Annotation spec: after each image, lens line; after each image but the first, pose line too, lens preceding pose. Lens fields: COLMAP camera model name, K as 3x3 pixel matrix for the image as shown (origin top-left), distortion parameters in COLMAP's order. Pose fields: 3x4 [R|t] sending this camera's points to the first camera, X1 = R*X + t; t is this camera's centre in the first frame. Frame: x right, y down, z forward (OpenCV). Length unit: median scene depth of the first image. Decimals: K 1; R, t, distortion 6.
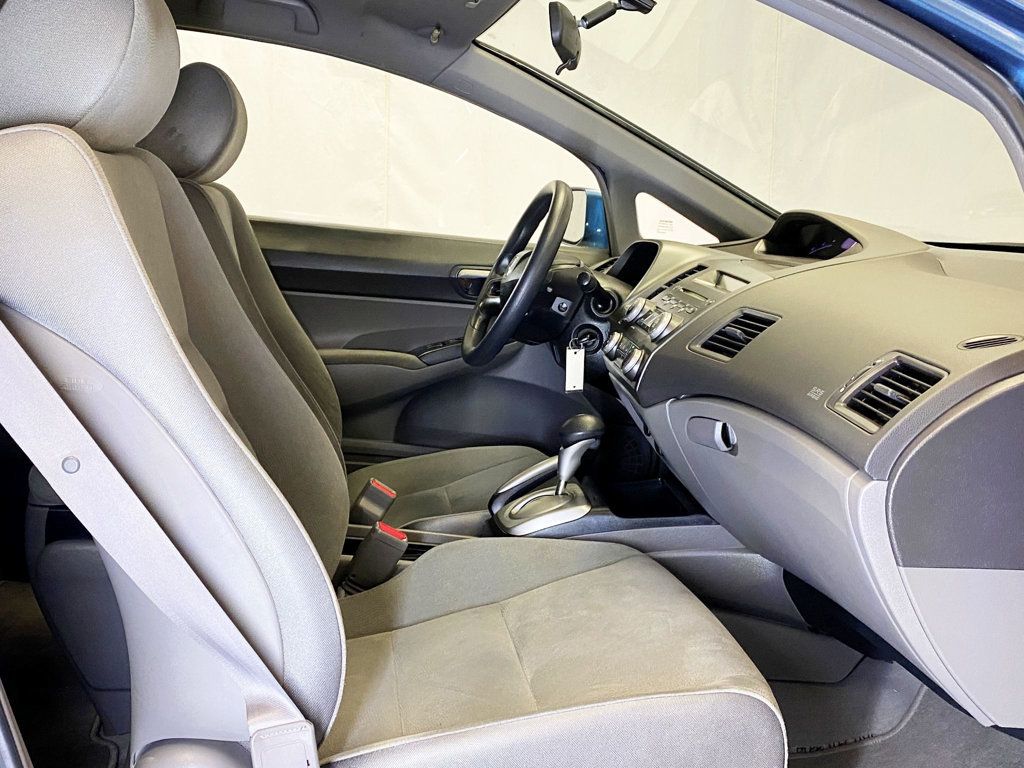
lens RADIAL K [[1066.4, 0, 508.3], [0, 1066.4, 386.5], [0, 0, 1]] dist [0.057983, 0.000000]
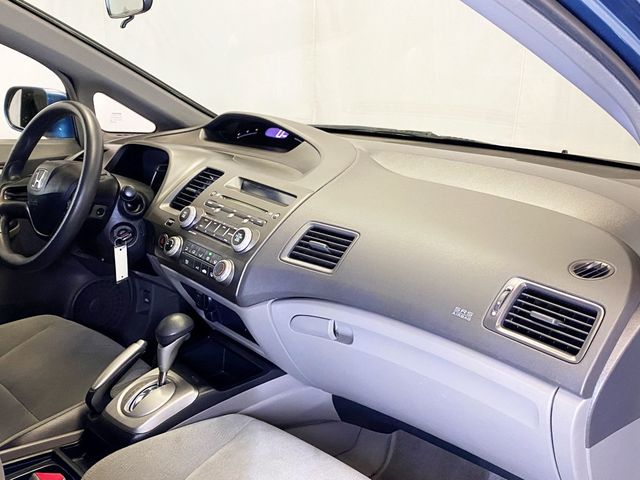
lens RADIAL K [[666.5, 0, 322.3], [0, 666.5, 238.7], [0, 0, 1]] dist [0.057983, 0.000000]
pose [[0.802870, -0.158814, 0.574611, -0.226707], [0.093366, 0.985466, 0.141914, -0.157508], [-0.588798, -0.060290, 0.806029, 0.314324]]
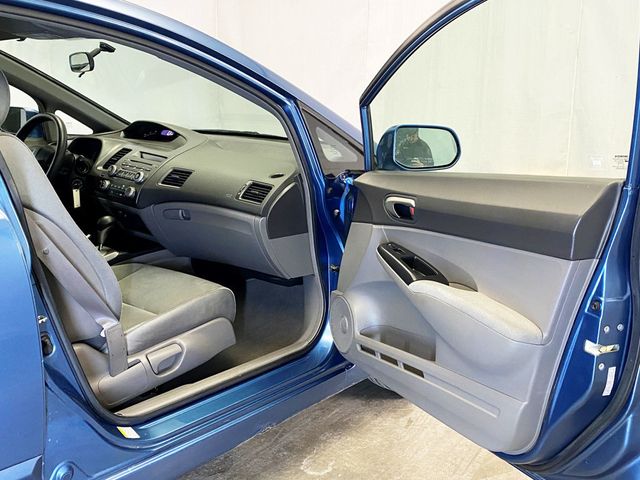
lens RADIAL K [[666.5, 0, 320.9], [0, 666.5, 225.4], [0, 0, 1]] dist [0.057983, 0.000000]
pose [[0.741213, -0.147199, 0.654932, -0.604486], [0.108870, 0.989105, 0.099093, -0.052803], [-0.662383, -0.002147, 0.749163, -0.502013]]
